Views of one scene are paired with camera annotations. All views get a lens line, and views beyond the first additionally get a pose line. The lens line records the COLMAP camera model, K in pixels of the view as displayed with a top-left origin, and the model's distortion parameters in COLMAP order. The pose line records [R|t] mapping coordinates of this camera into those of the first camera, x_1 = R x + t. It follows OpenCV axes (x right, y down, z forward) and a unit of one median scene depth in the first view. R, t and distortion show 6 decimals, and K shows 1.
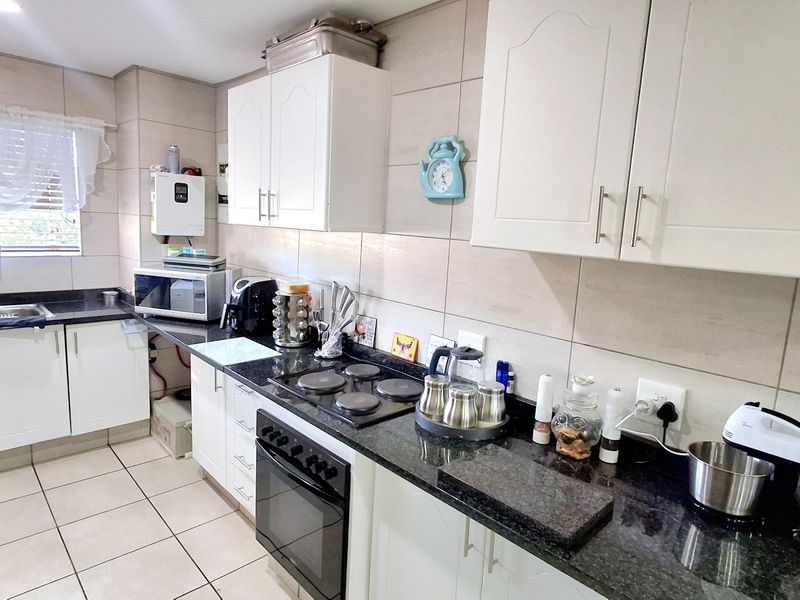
lens RADIAL K [[494.6, 0, 400.2], [0, 494.6, 302.1], [0, 0, 1]] dist [0.009089, 0.004079]
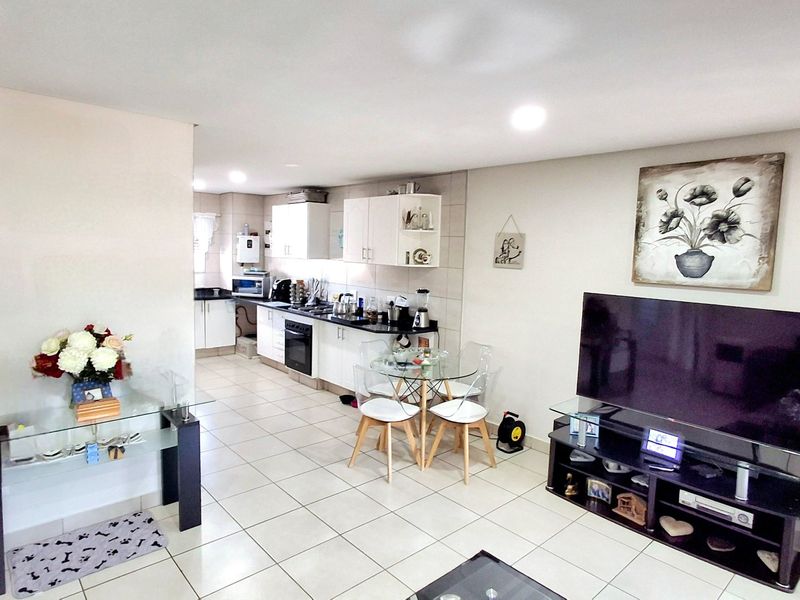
lens RADIAL K [[494.6, 0, 398.0], [0, 494.6, 295.1], [0, 0, 1]] dist [0.009089, 0.004079]
pose [[0.998988, -0.022504, -0.038955, 0.379105], [0.019836, 0.997516, -0.067590, 0.213873], [0.040380, 0.066749, 0.996952, -1.444618]]
